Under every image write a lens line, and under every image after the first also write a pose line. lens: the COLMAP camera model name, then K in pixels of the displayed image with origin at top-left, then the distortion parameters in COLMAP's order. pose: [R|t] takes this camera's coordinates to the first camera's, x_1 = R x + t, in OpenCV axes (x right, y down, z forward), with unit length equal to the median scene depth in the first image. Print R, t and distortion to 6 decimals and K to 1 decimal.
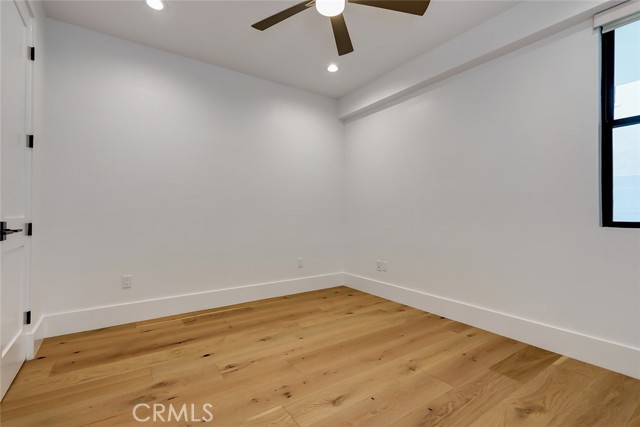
lens RADIAL K [[293.8, 0, 320.5], [0, 293.8, 215.8], [0, 0, 1]] dist [0.001463, -0.000129]
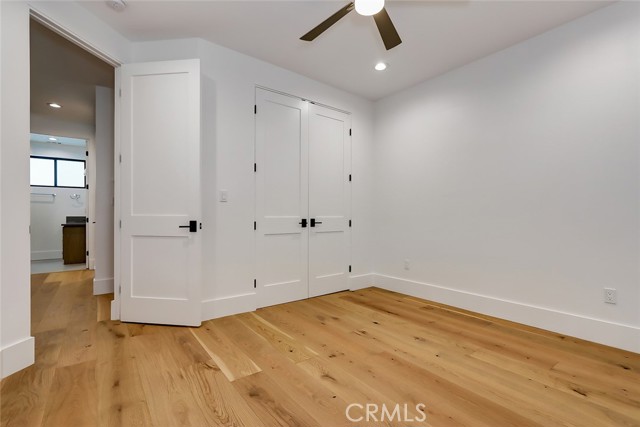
lens RADIAL K [[293.8, 0, 320.5], [0, 293.8, 215.8], [0, 0, 1]] dist [0.001463, -0.000129]
pose [[0.040316, -0.004415, -0.999177, 0.815698], [-0.004920, 0.999977, -0.004617, 0.005966], [0.999175, 0.005102, 0.040294, 0.629175]]
